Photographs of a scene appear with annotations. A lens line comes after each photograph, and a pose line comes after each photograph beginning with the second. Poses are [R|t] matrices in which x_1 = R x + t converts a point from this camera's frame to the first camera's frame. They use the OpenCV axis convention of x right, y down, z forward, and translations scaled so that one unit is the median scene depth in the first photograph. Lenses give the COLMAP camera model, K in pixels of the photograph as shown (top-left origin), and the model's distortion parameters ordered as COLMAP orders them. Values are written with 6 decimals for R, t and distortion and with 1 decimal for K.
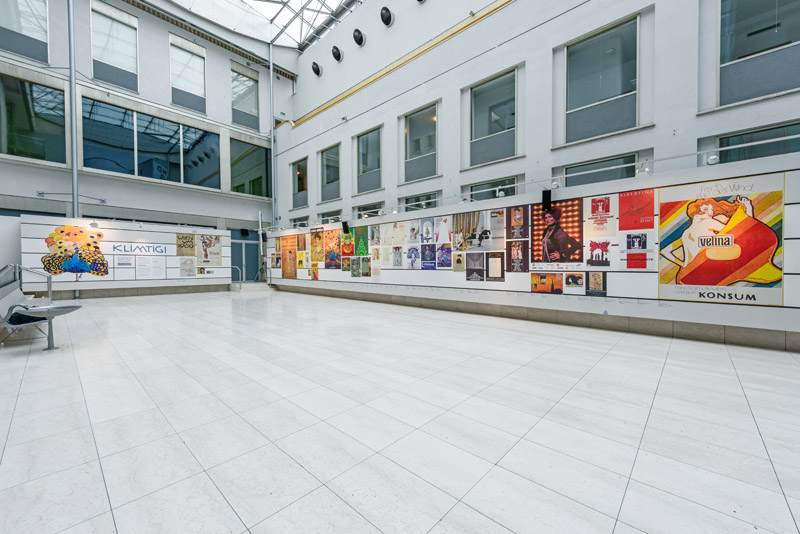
lens RADIAL K [[320.6, 0, 408.3], [0, 320.6, 280.1], [0, 0, 1]] dist [0.014894, -0.001250]
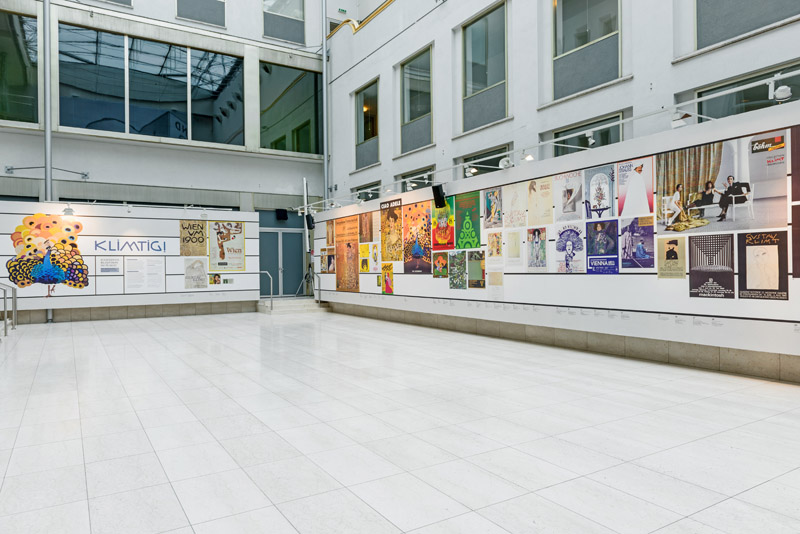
lens RADIAL K [[555.8, 0, 411.9], [0, 555.8, 286.9], [0, 0, 1]] dist [0.001412, 0.000538]
pose [[0.962517, -0.003525, -0.271197, 0.011444], [0.000920, 0.999952, -0.009730, -0.004029], [0.271218, 0.009116, 0.962475, 0.098288]]
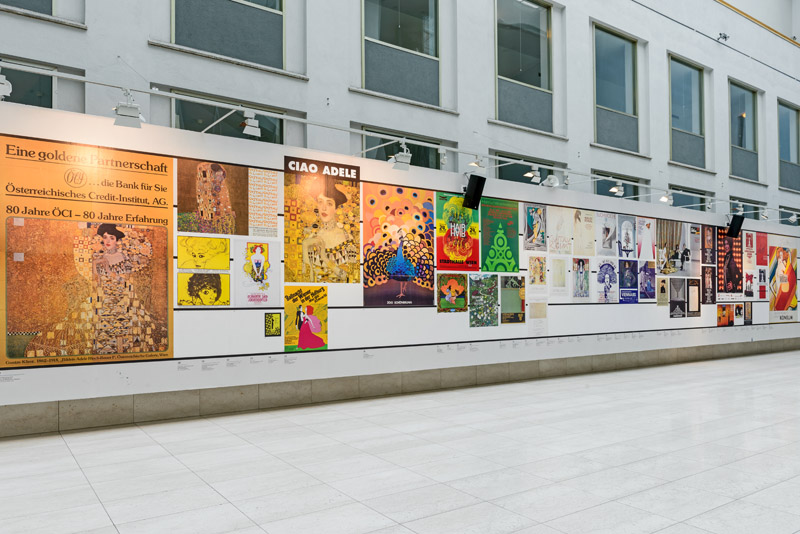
lens RADIAL K [[585.7, 0, 370.5], [0, 585.7, 263.6], [0, 0, 1]] dist [-0.000453, -0.010035]
pose [[0.242073, 0.033195, 0.969690, -0.856711], [0.027652, 0.998773, -0.041094, -0.058254], [-0.969864, 0.036762, 0.240858, 0.944075]]
